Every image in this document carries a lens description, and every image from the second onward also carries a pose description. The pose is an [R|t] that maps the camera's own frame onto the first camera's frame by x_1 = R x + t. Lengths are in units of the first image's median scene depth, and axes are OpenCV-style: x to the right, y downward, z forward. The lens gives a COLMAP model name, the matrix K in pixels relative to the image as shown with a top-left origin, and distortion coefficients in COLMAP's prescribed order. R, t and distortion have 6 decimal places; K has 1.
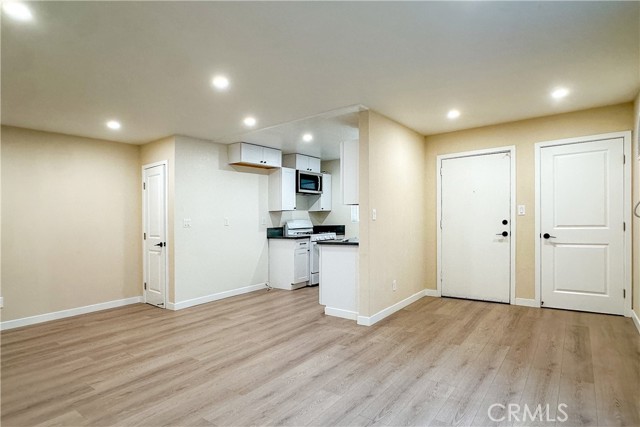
lens RADIAL K [[352.9, 0, 320.0], [0, 352.9, 213.5], [0, 0, 1]] dist [-0.039687, 0.000014]
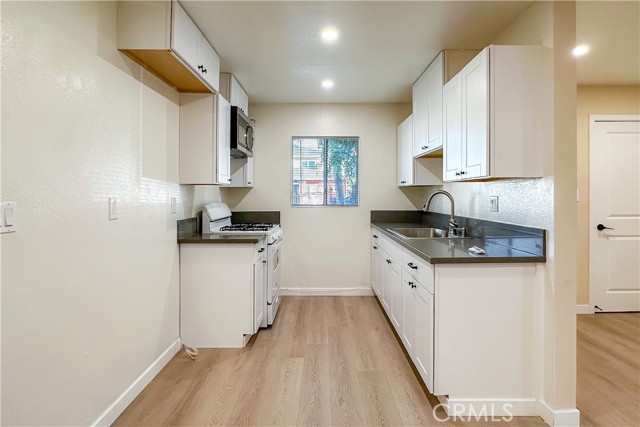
lens RADIAL K [[352.9, 0, 320.0], [0, 352.9, 213.5], [0, 0, 1]] dist [-0.039687, 0.000014]
pose [[0.792593, -0.014607, 0.609575, -0.491363], [-0.025484, 0.998046, 0.057050, 0.001022], [-0.609218, -0.060752, 0.790673, 0.920198]]
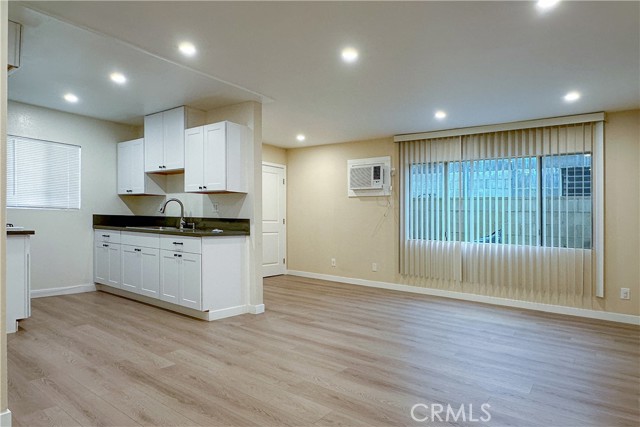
lens RADIAL K [[387.7, 0, 320.0], [0, 387.7, 213.5], [0, 0, 1]] dist [0.000252, -0.000014]
pose [[-0.006991, 0.036304, 0.999316, -1.109689], [-0.050041, 0.998076, -0.036609, 0.065080], [-0.998723, -0.050262, -0.005160, 0.917481]]
